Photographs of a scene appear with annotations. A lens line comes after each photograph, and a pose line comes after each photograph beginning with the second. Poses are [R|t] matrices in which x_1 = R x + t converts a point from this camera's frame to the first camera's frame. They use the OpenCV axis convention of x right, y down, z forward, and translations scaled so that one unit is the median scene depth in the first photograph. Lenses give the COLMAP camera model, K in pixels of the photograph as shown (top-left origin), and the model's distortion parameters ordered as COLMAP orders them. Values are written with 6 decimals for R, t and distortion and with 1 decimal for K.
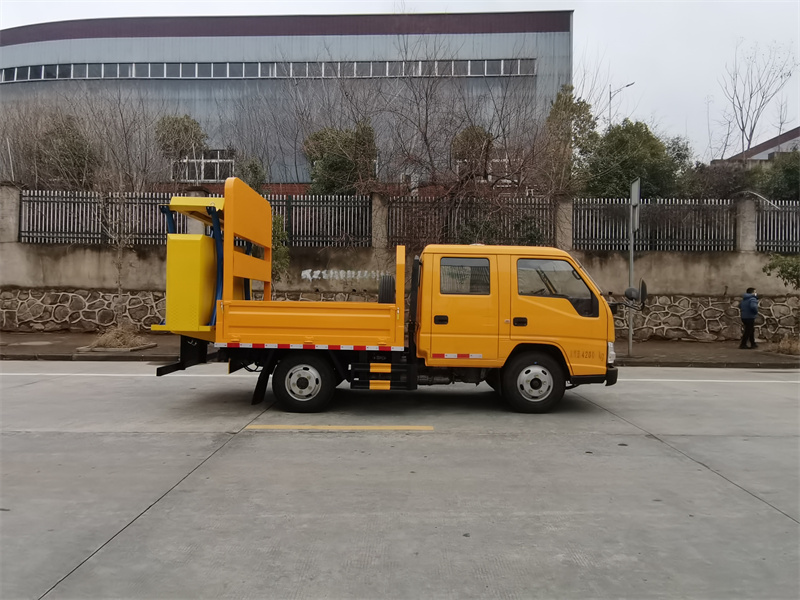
lens RADIAL K [[483.3, 0, 395.5], [0, 483.3, 299.9], [0, 0, 1]] dist [0.018002, -0.000766]
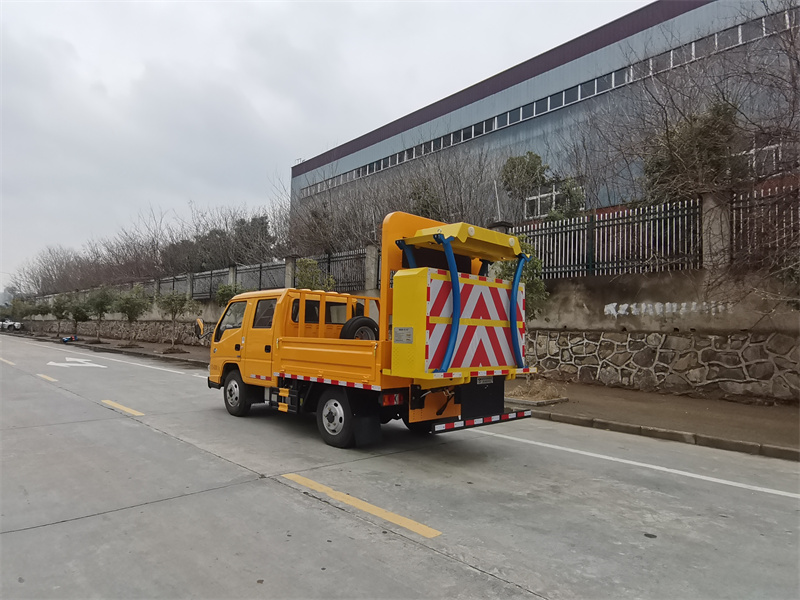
lens RADIAL K [[508.1, 0, 387.0], [0, 508.1, 301.0], [0, 0, 1]] dist [0.020102, -0.001530]
pose [[0.678380, -0.035786, -0.733840, 0.189361], [-0.018574, 0.997659, -0.065821, -0.003854], [0.734477, 0.058282, 0.676127, 0.153204]]
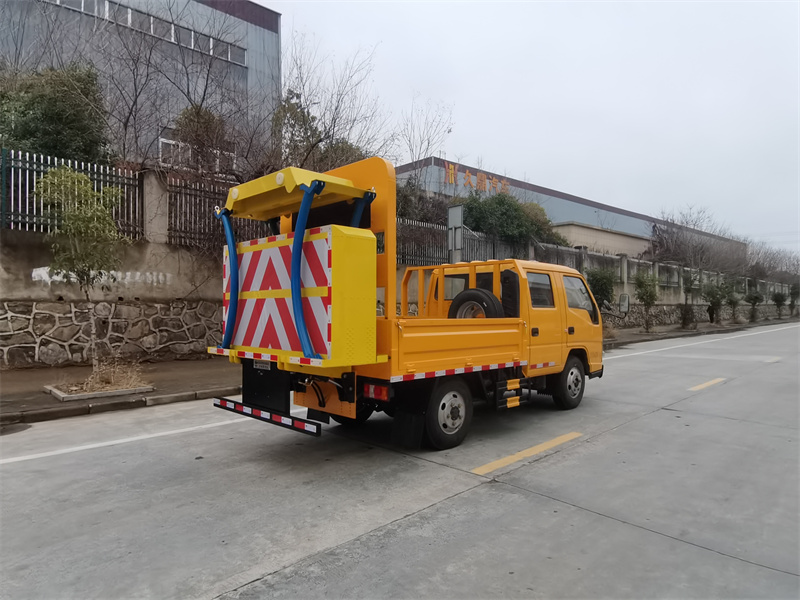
lens RADIAL K [[514.2, 0, 400.0], [0, 514.2, 300.0], [0, 0, 1]] dist [0.010252, 0.002465]
pose [[0.707261, -0.001072, 0.706952, -0.340304], [0.008724, 0.999936, -0.007212, -0.008552], [-0.706899, 0.011269, 0.707225, 0.158451]]
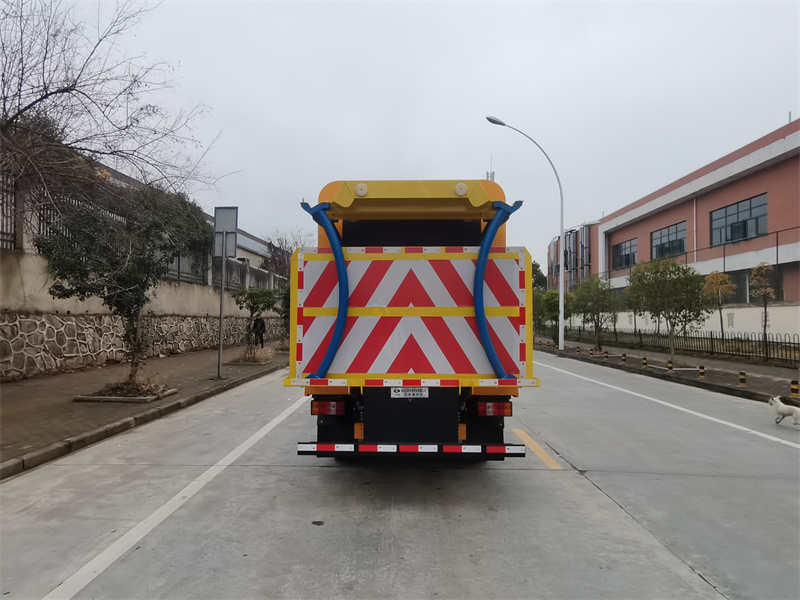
lens RADIAL K [[536.0, 0, 396.0], [0, 536.0, 300.6], [0, 0, 1]] dist [0.008834, 0.001207]
pose [[0.016741, 0.025929, 0.999524, -0.462403], [-0.006139, 0.999648, -0.025829, -0.013569], [-0.999841, -0.005704, 0.016894, 0.437607]]
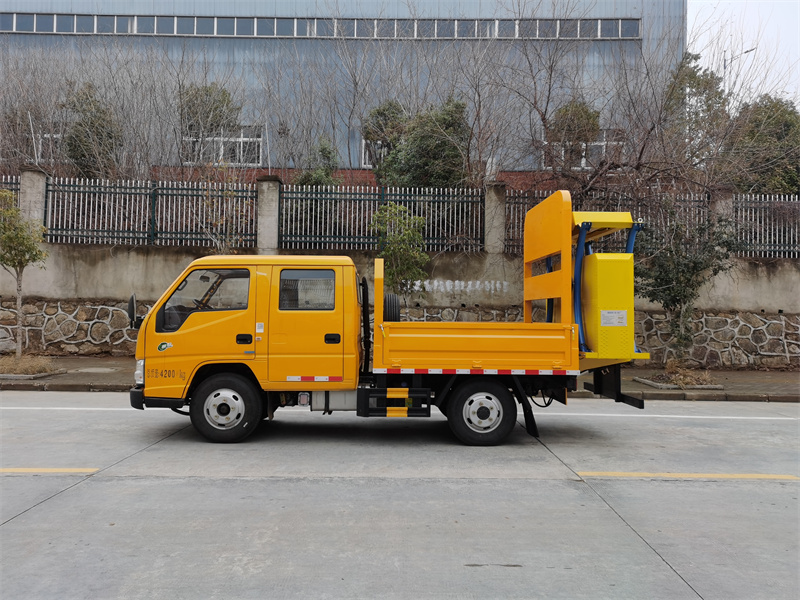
lens RADIAL K [[619.2, 0, 401.1], [0, 619.2, 295.4], [0, 0, 1]] dist [0.037591, -0.004518]
pose [[0.999675, 0.007216, 0.024452, -0.217712], [-0.006512, 0.999565, -0.028757, -0.006015], [-0.024649, 0.028589, 0.999287, -0.033386]]
